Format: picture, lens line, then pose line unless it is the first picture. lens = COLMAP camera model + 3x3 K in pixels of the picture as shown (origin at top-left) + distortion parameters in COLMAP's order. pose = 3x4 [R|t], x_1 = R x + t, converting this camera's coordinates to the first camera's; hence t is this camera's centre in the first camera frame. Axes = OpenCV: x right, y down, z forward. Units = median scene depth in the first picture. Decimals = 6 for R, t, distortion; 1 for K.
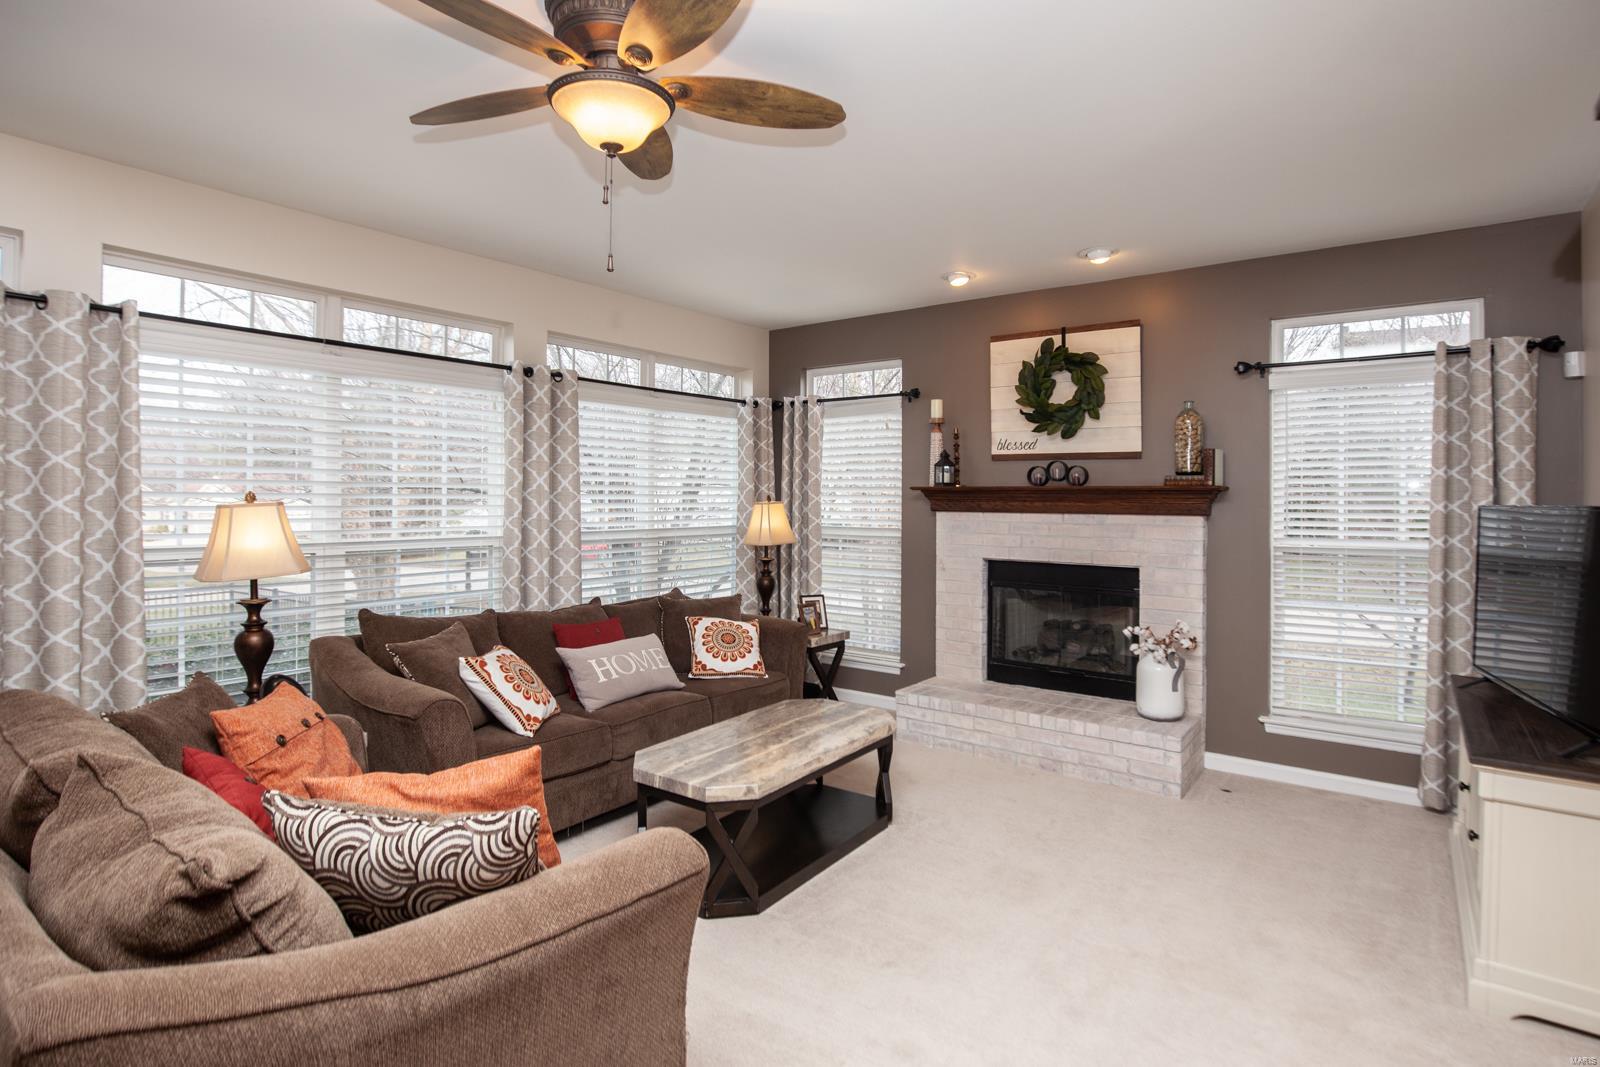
lens RADIAL K [[838.7, 0, 797.9], [0, 838.7, 498.3], [0, 0, 1]] dist [-0.038018, -0.000198]
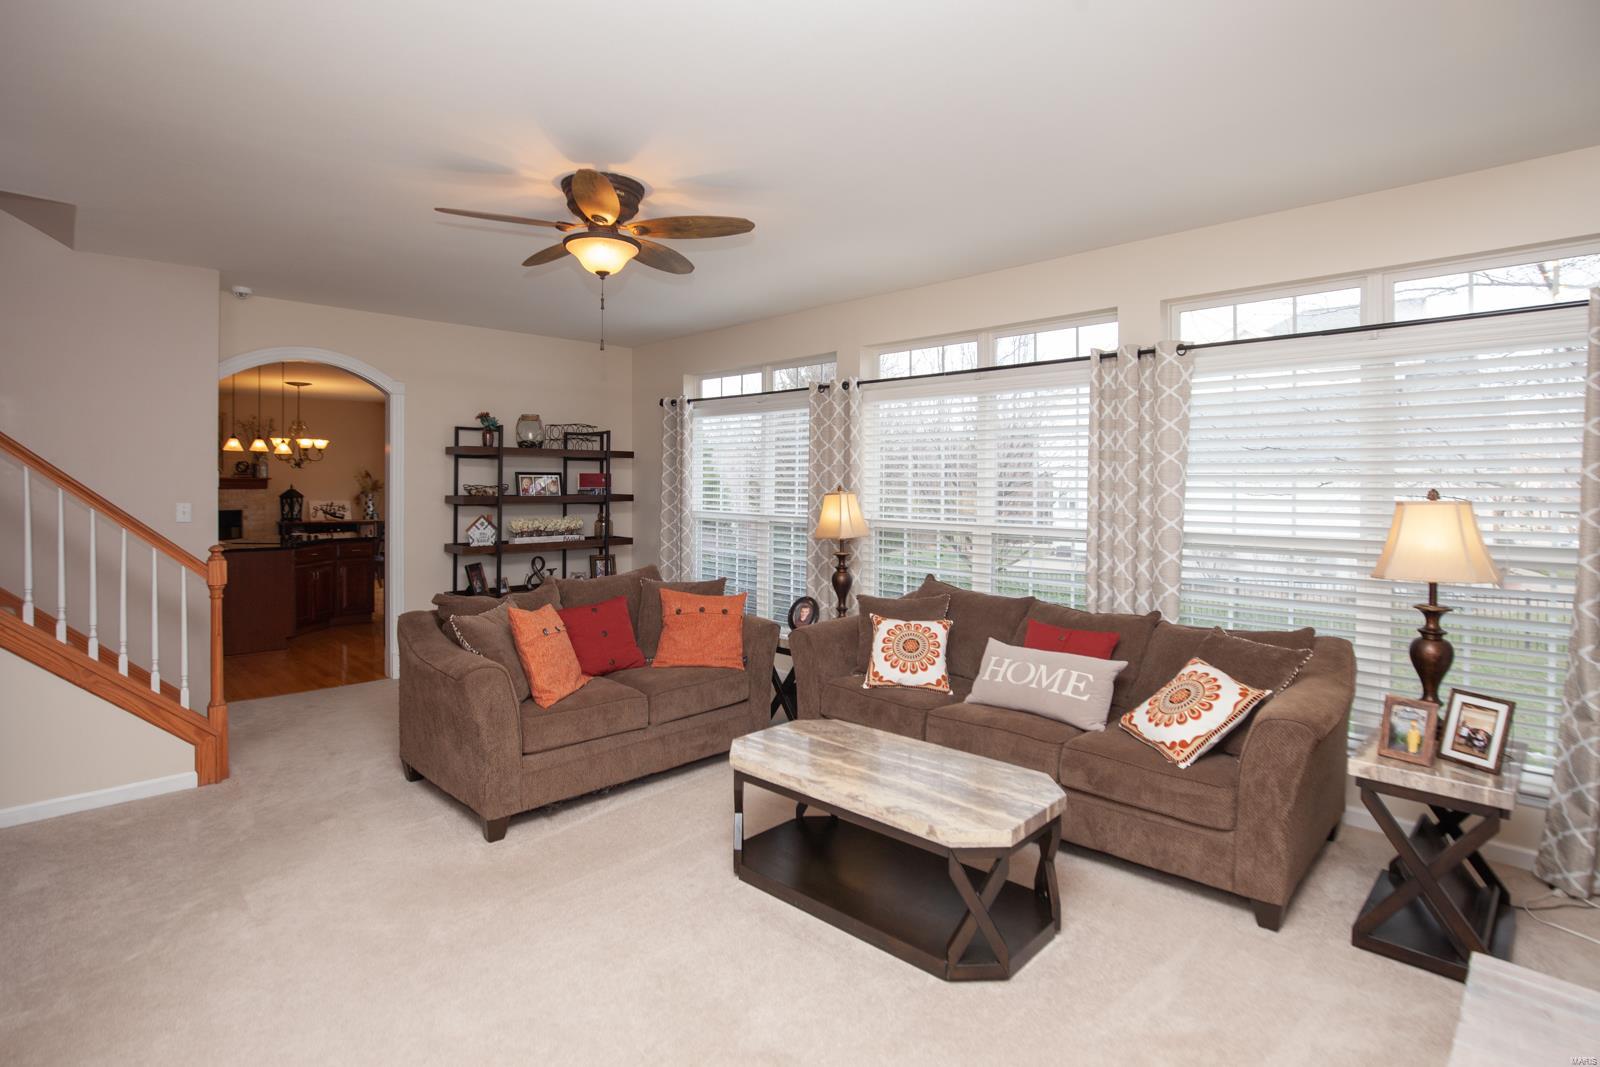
lens RADIAL K [[801.8, 0, 805.9], [0, 801.8, 490.0], [0, 0, 1]] dist [-0.028050, -0.000111]
pose [[-0.169955, -0.004917, -0.985440, 0.533190], [-0.009965, 0.999945, -0.003270, 0.004296], [0.985401, 0.009264, -0.169995, 0.712991]]
